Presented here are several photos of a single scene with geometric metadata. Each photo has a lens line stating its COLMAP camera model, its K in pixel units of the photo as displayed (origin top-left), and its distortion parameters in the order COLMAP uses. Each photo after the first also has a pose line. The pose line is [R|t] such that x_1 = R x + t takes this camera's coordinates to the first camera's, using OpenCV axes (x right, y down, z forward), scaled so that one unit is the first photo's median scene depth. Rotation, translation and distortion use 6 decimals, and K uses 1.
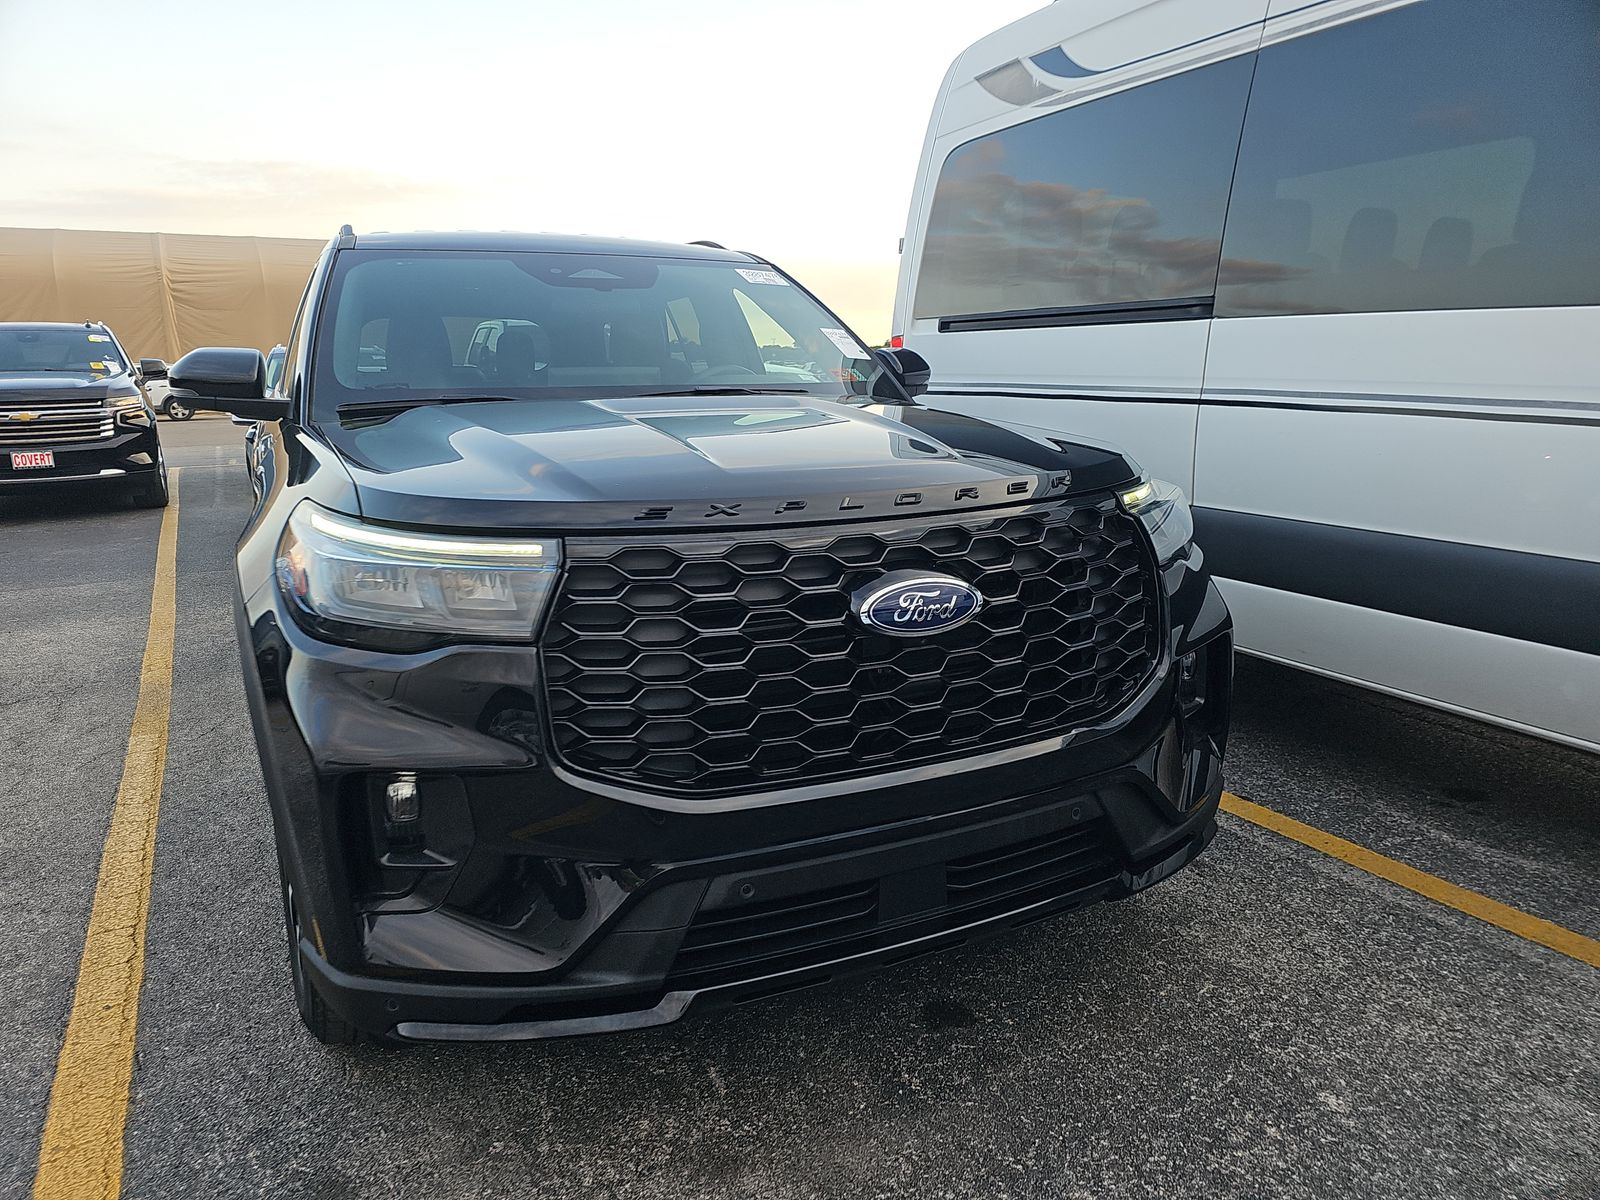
lens RADIAL K [[1082.8, 0, 795.0], [0, 1082.8, 606.4], [0, 0, 1]] dist [0.042951, -0.031817]
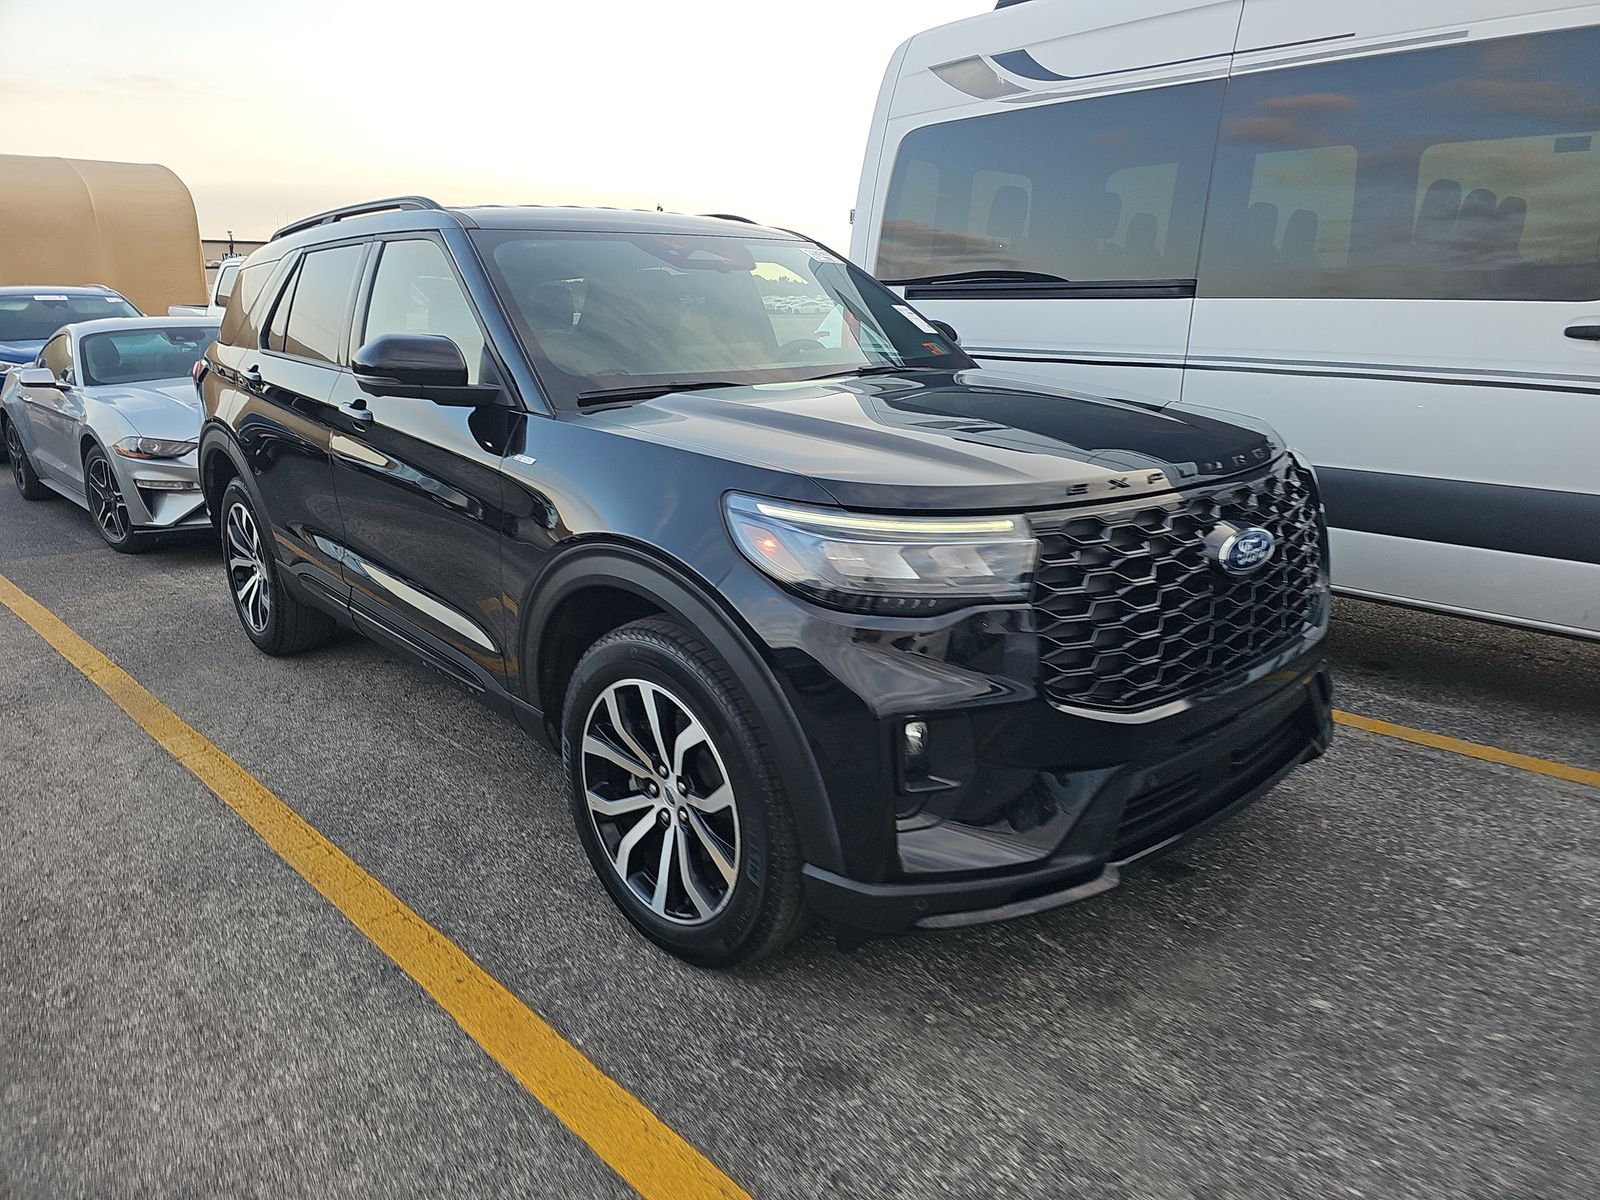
lens RADIAL K [[1082.8, 0, 811.4], [0, 1082.8, 594.4], [0, 0, 1]] dist [0.042951, -0.031817]
pose [[0.955926, -0.074195, 0.284080, -0.465549], [0.060990, 0.996618, 0.055061, -0.031393], [-0.287204, -0.035308, 0.957218, -0.065588]]
